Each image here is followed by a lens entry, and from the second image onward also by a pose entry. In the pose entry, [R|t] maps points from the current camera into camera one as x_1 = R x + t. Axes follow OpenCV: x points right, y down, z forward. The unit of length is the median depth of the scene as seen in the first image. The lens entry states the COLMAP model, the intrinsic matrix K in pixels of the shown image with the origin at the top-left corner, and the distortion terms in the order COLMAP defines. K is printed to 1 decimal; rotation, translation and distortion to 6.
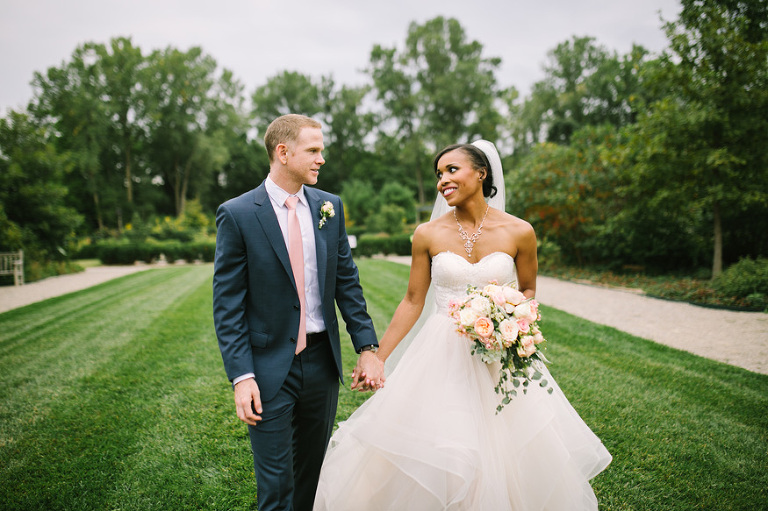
lens RADIAL K [[726.7, 0, 384.0], [0, 726.7, 255.5], [0, 0, 1]] dist [-0.067089, 0.103619]
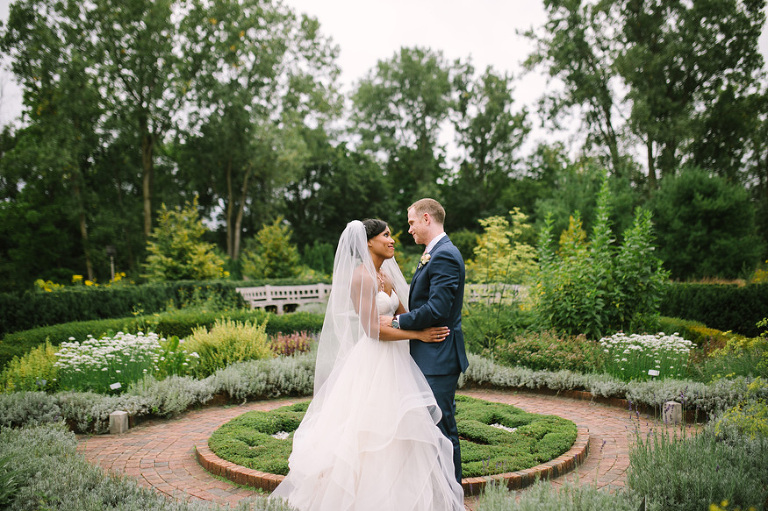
lens RADIAL K [[726.7, 0, 384.0], [0, 726.7, 255.5], [0, 0, 1]] dist [-0.067089, 0.103619]
pose [[0.988591, 0.005803, -0.150512, -0.058781], [-0.015250, 0.997979, -0.061688, -0.020995], [0.149850, 0.063279, 0.986682, 0.390672]]
